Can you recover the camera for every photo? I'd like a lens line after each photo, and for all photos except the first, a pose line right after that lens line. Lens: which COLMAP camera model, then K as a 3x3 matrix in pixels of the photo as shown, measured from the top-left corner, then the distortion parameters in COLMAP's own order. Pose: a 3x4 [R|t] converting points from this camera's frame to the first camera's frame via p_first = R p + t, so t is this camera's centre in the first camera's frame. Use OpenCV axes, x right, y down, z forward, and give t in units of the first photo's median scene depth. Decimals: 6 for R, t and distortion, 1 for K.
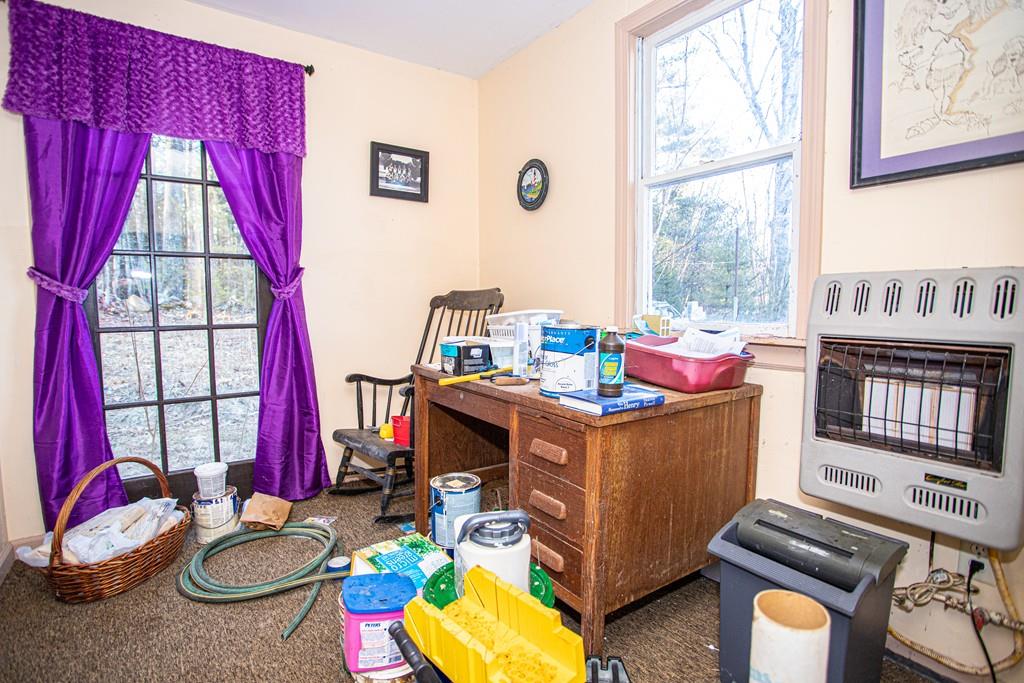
lens RADIAL K [[529.6, 0, 509.3], [0, 529.6, 347.7], [0, 0, 1]] dist [-0.049967, 0.019029]
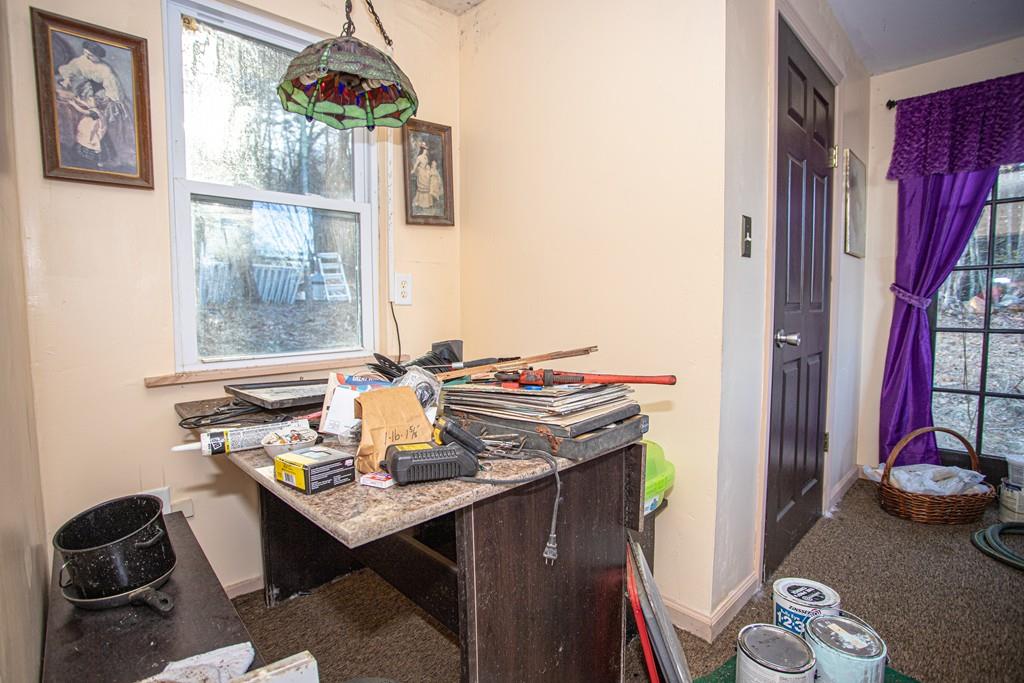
lens RADIAL K [[497.9, 0, 508.1], [0, 497.9, 343.0], [0, 0, 1]] dist [-0.060997, 0.019505]
pose [[0.168881, 0.073901, -0.982862, 0.231782], [-0.075689, 0.995213, 0.061824, 0.007662], [0.982726, 0.063951, 0.173666, -0.287217]]
